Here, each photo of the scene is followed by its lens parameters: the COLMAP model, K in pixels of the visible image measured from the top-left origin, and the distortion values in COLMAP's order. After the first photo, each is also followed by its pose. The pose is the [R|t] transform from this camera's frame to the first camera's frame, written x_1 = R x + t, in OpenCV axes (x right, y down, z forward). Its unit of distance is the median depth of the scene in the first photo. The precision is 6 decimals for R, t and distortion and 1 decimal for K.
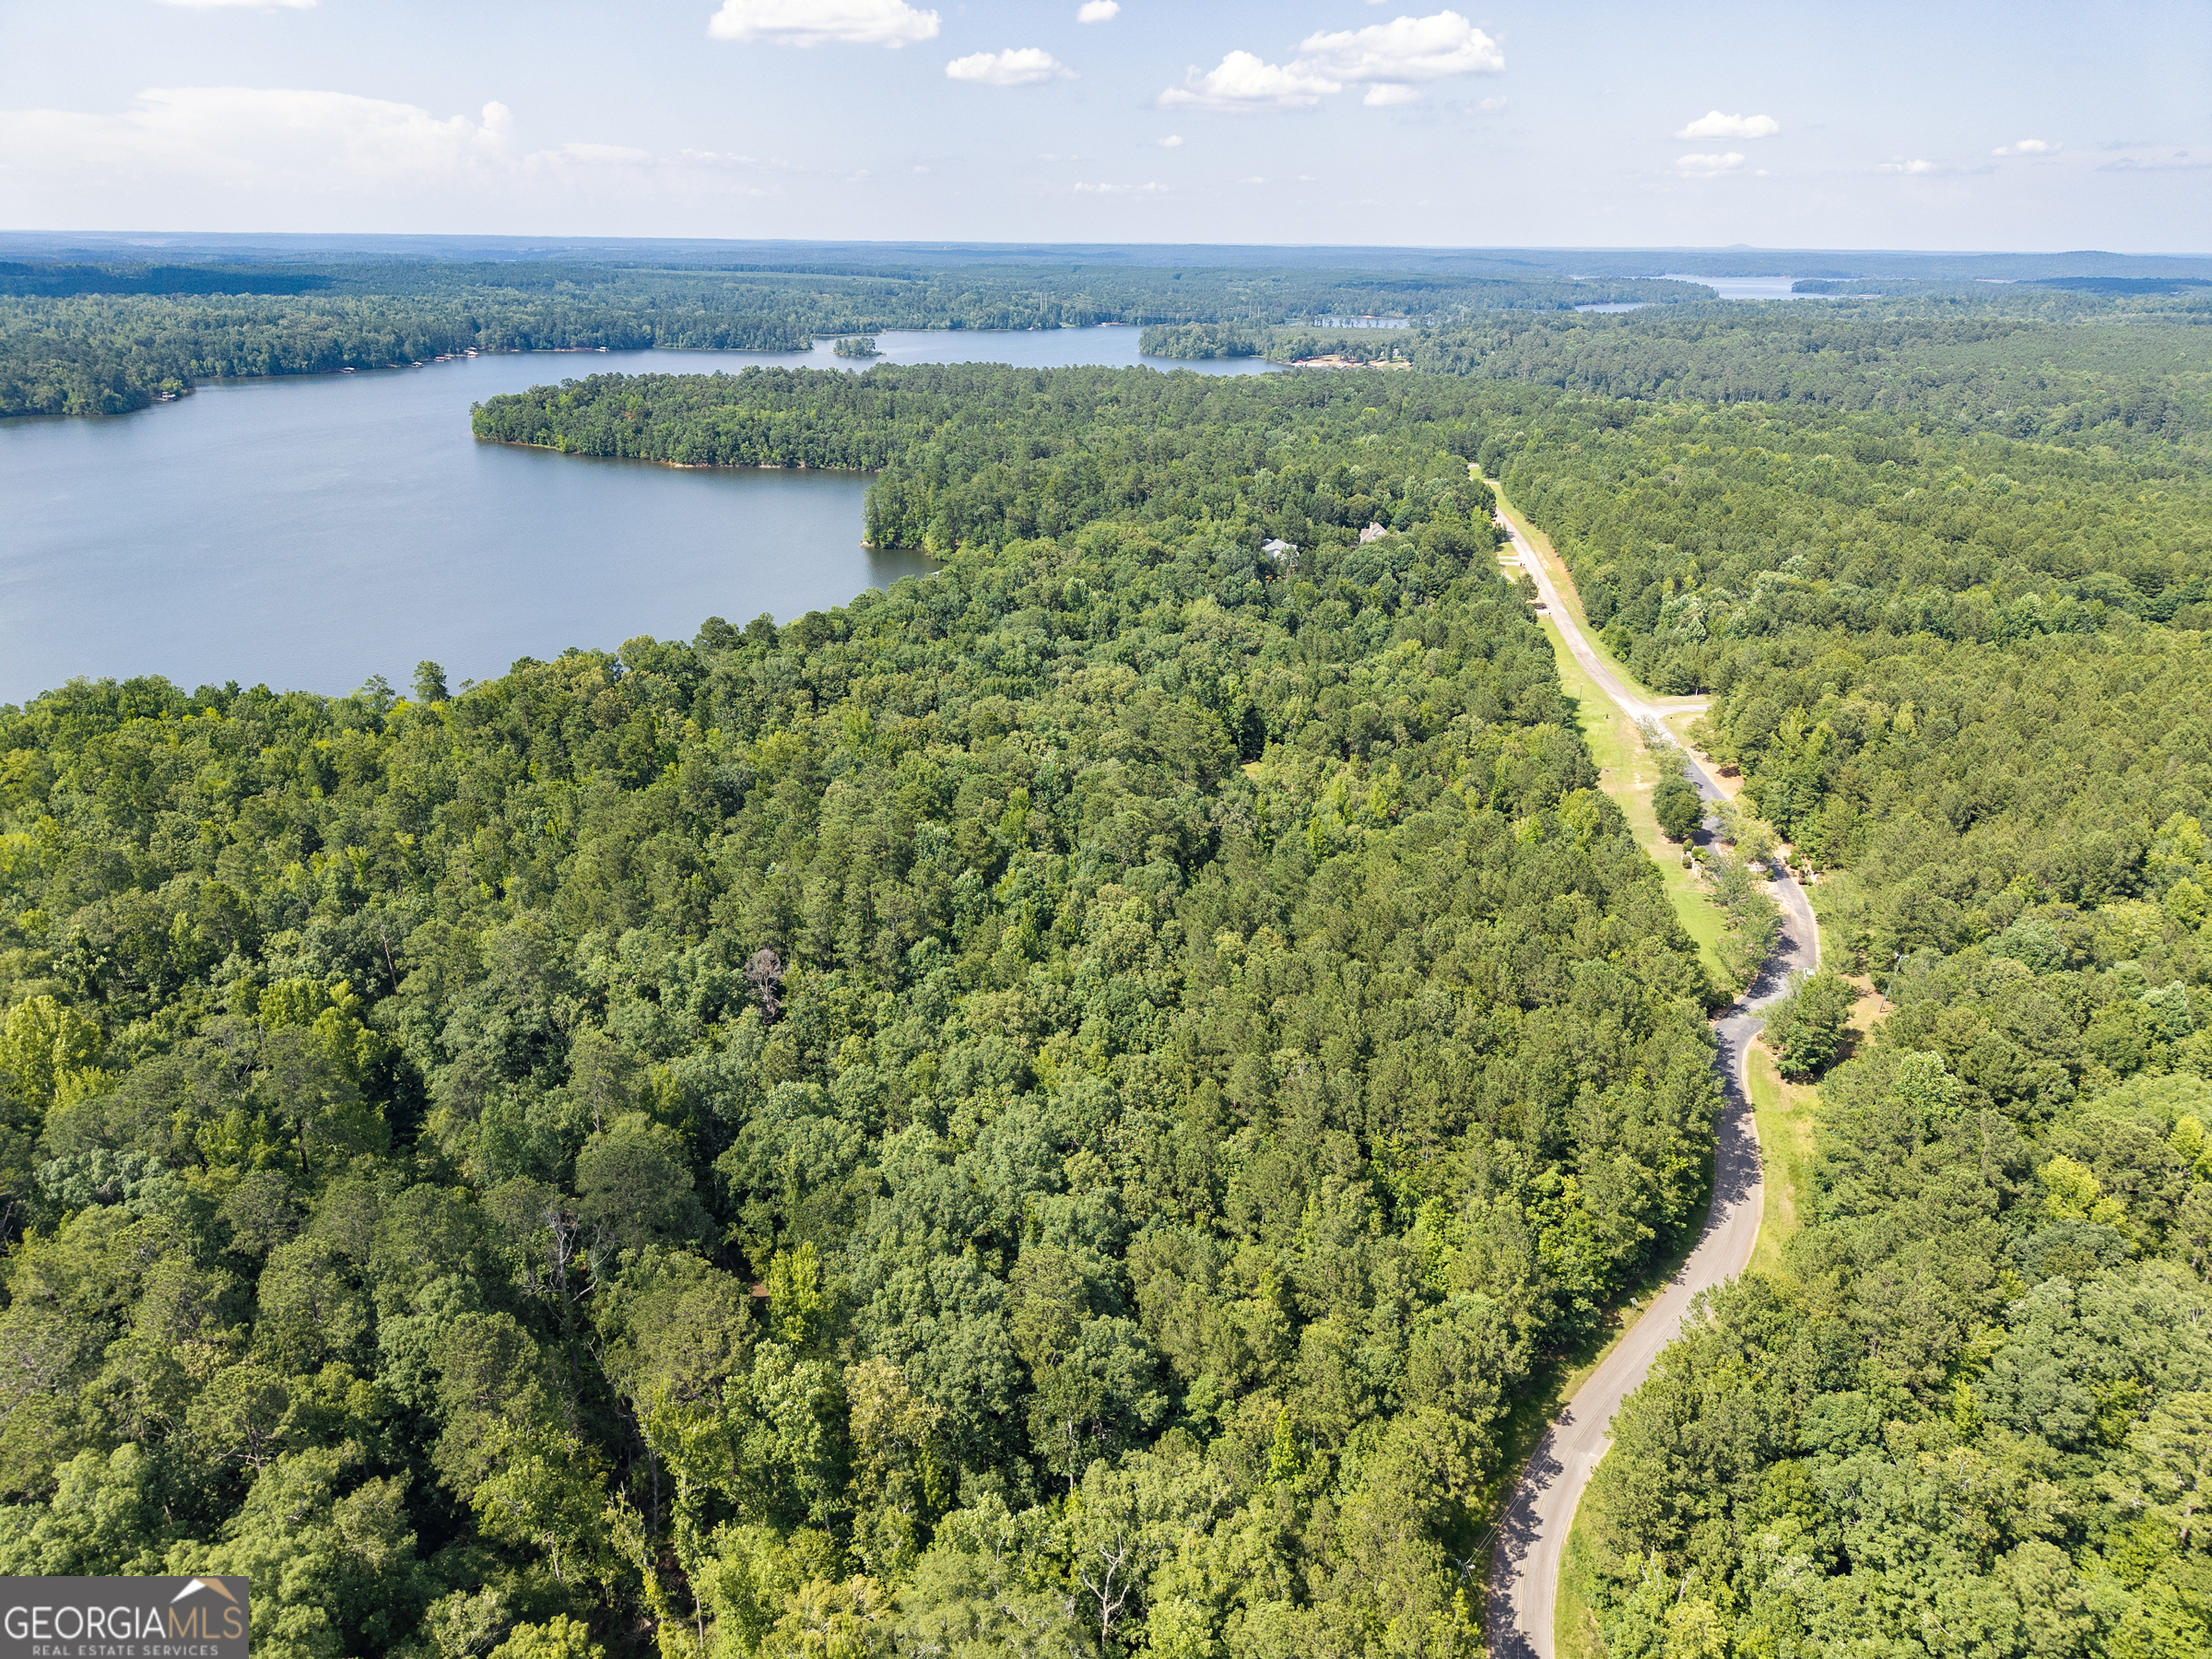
lens RADIAL K [[1548.4, 0, 1106.0], [0, 1548.4, 829.5], [0, 0, 1]] dist [0.006862, -0.010397]
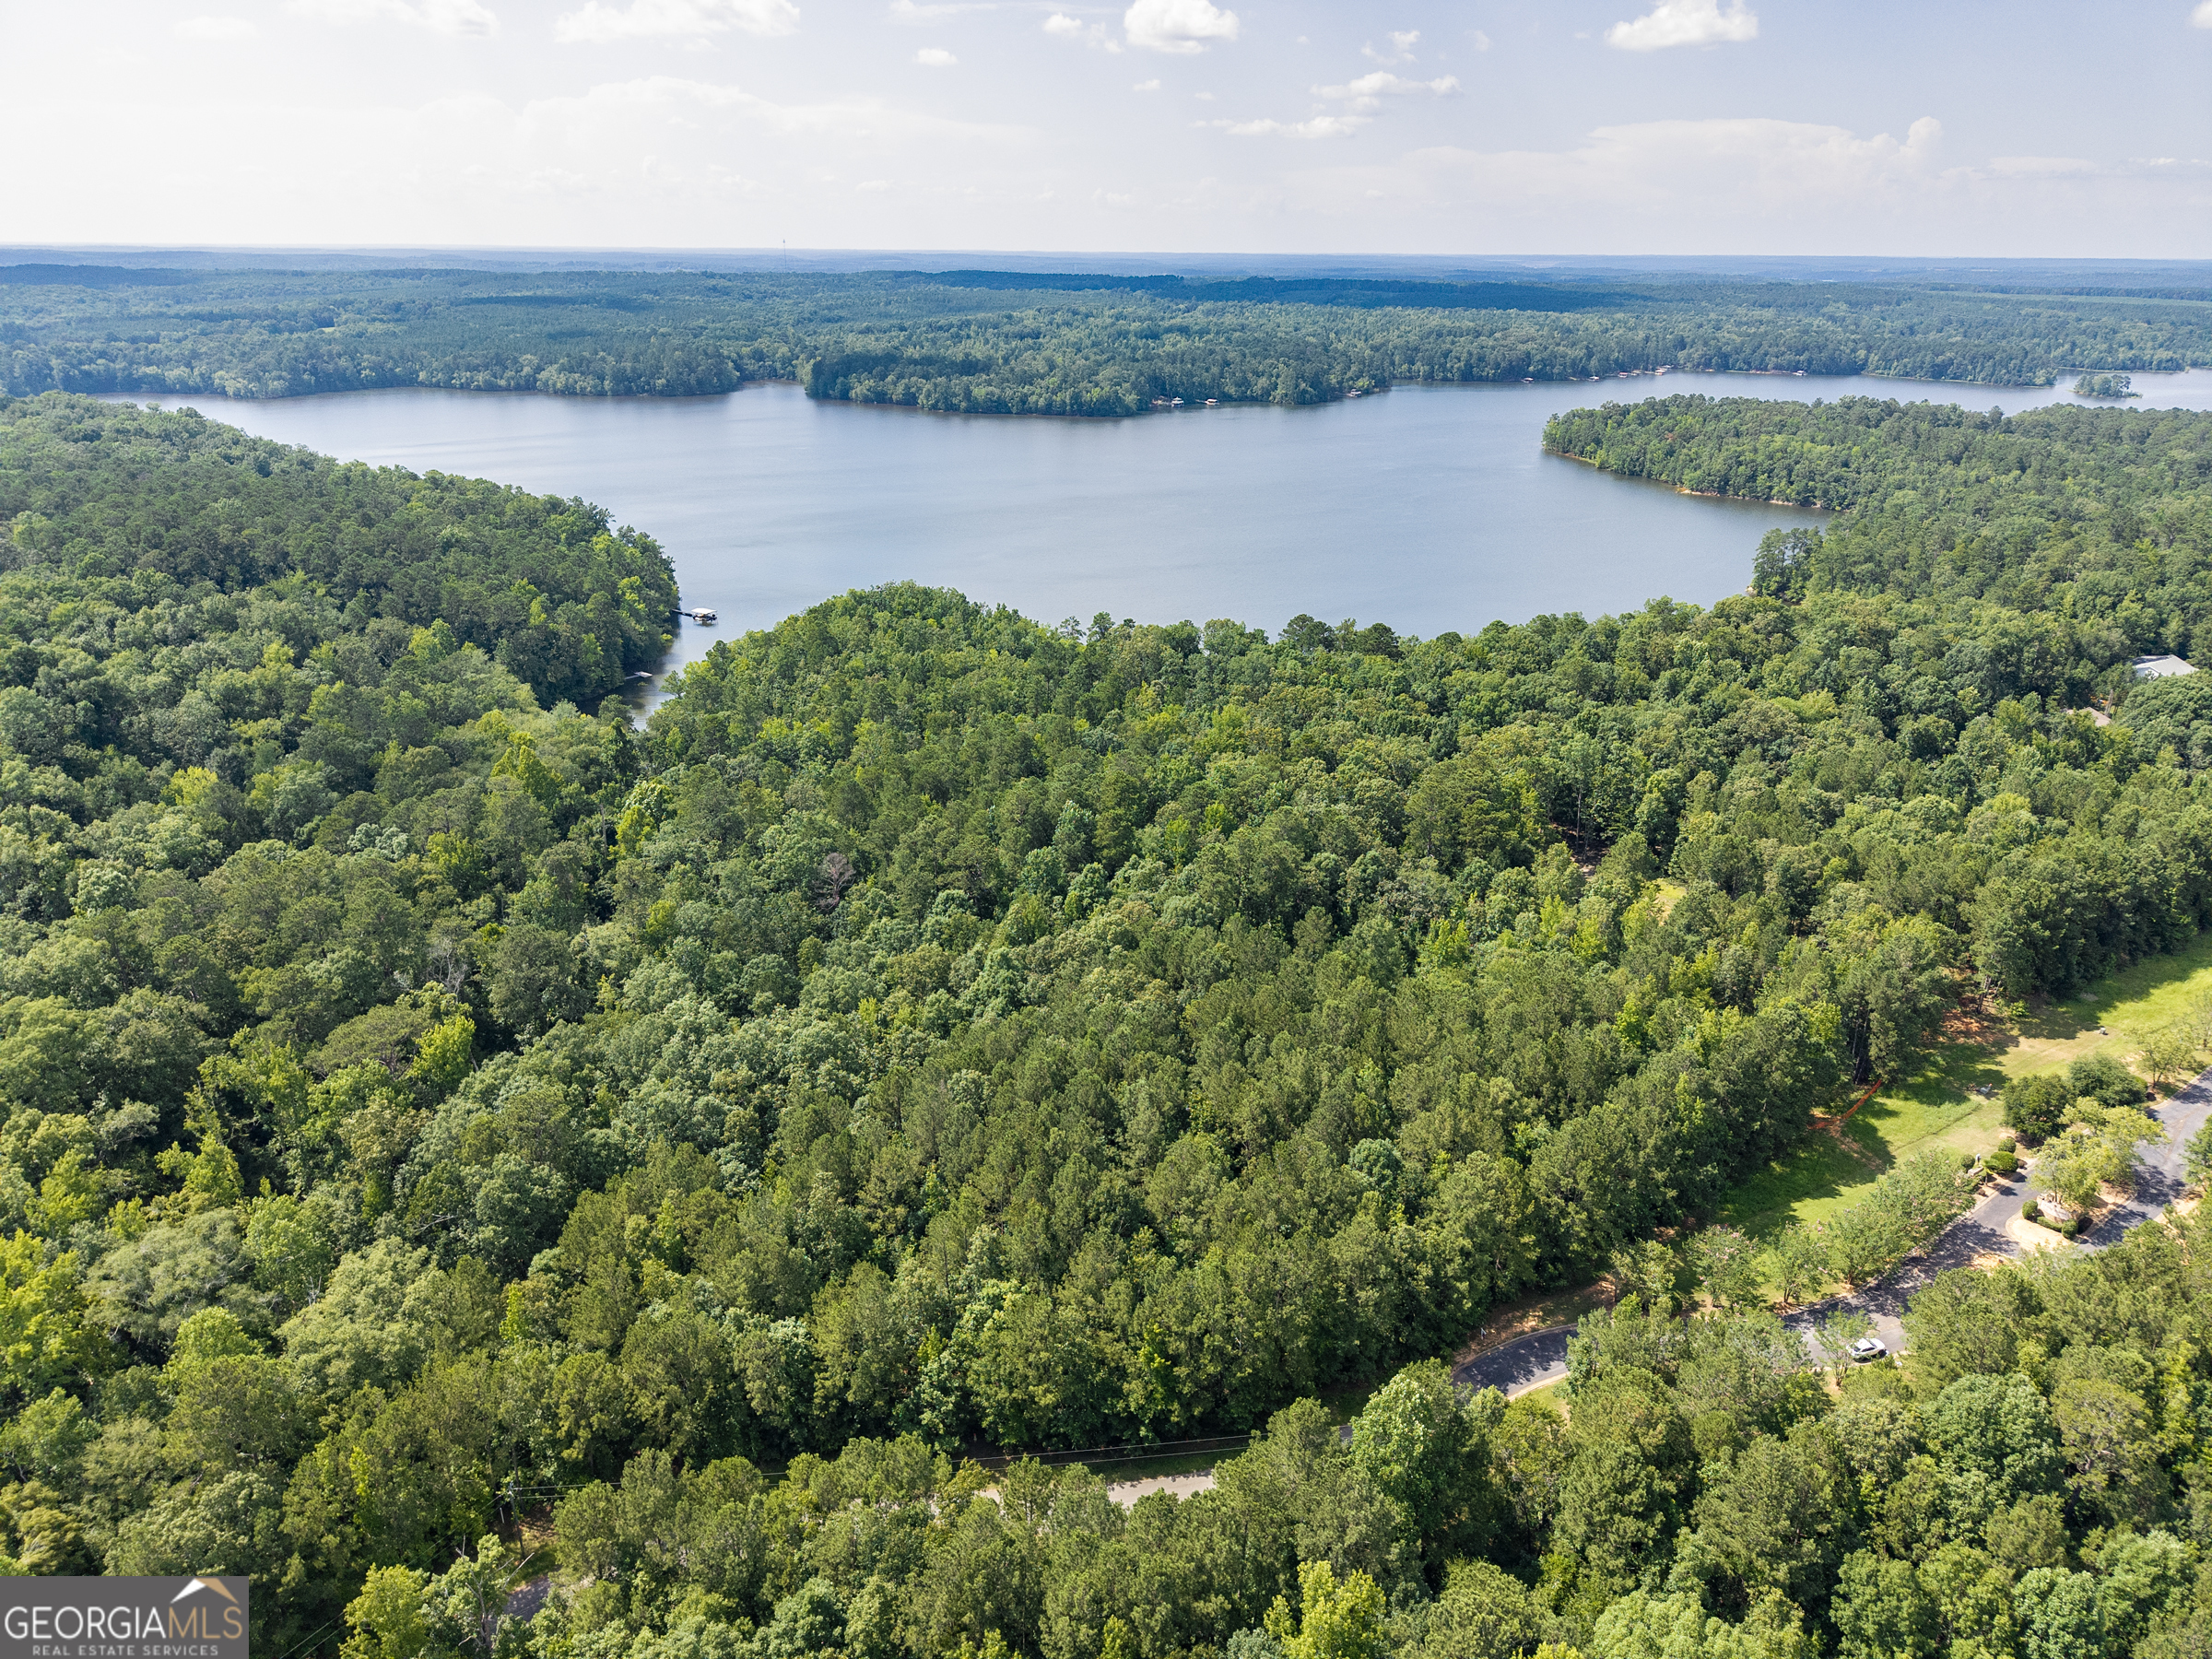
lens RADIAL K [[1548.4, 0, 1106.0], [0, 1548.4, 829.5], [0, 0, 1]] dist [0.006862, -0.010397]
pose [[0.646883, 0.258430, -0.717465, 0.134737], [-0.267338, 0.957972, 0.104022, -0.020892], [0.714194, 0.124515, 0.688784, 0.058330]]
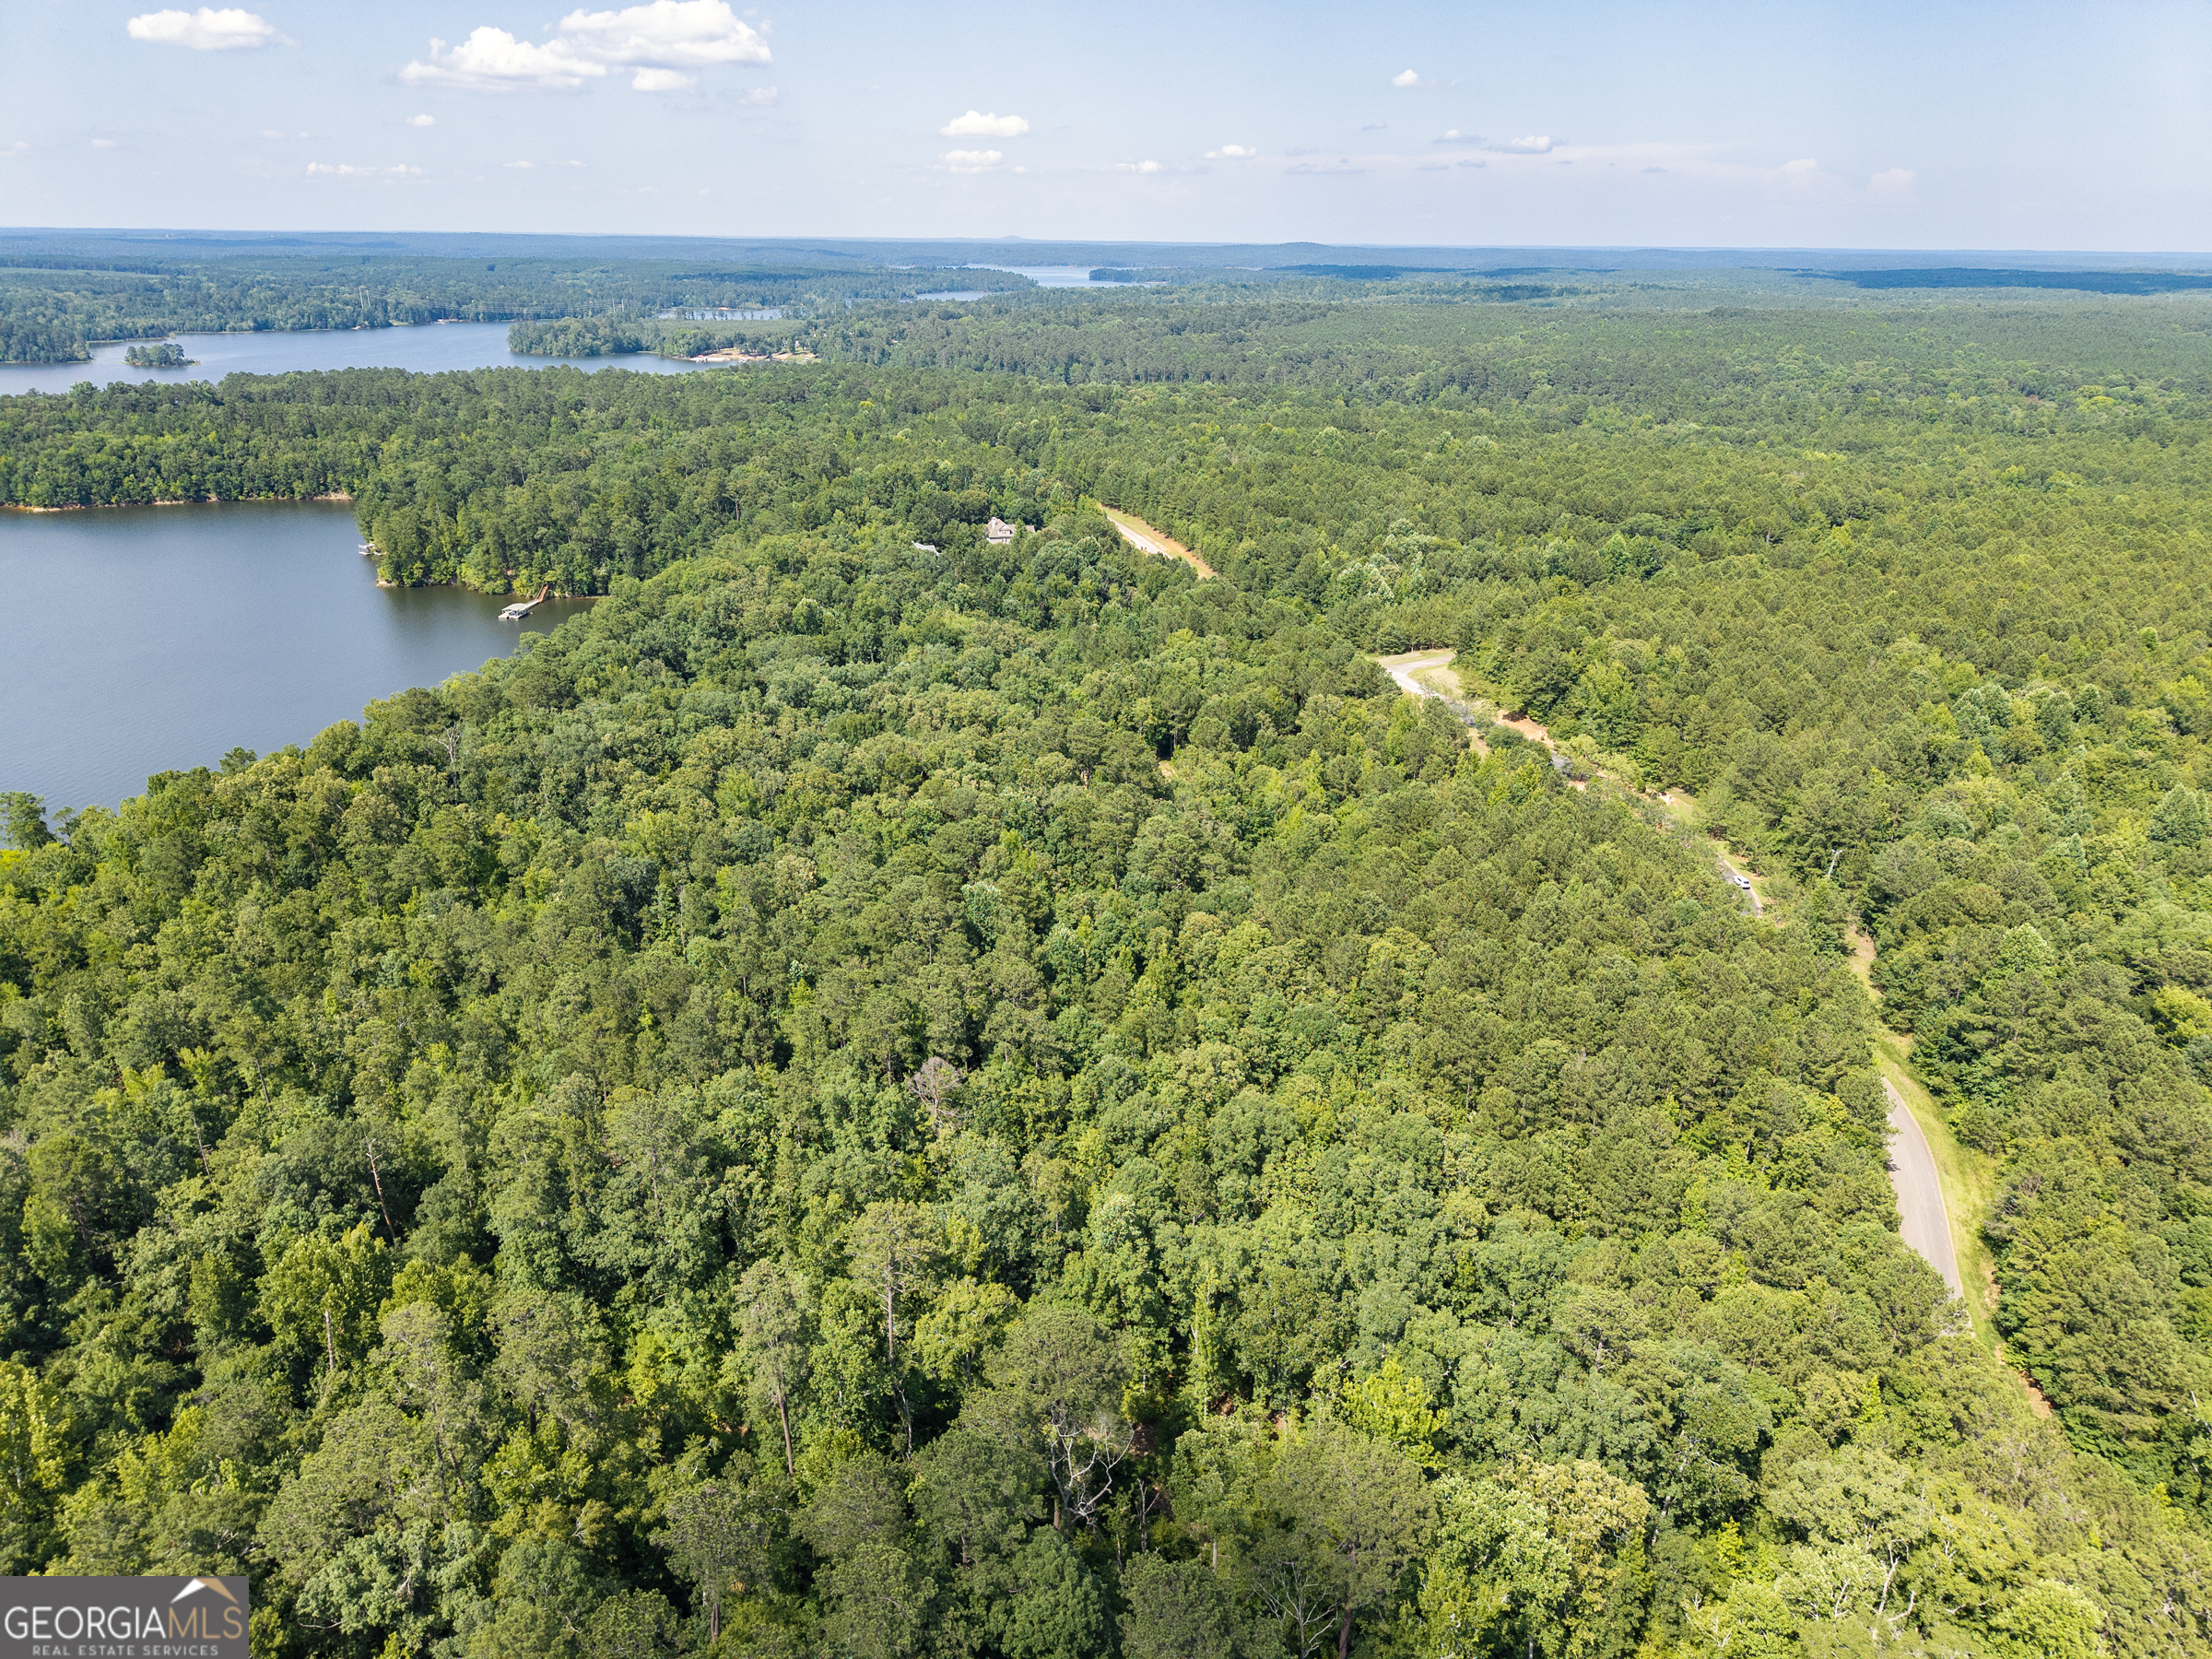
lens RADIAL K [[1506.8, 0, 1100.9], [0, 1506.8, 848.0], [0, 0, 1]] dist [0.003255, -0.007787]
pose [[0.892011, -0.166566, 0.420206, -0.080987], [0.155477, 0.985968, 0.060782, -0.013126], [-0.424434, 0.011114, 0.905391, 0.032689]]
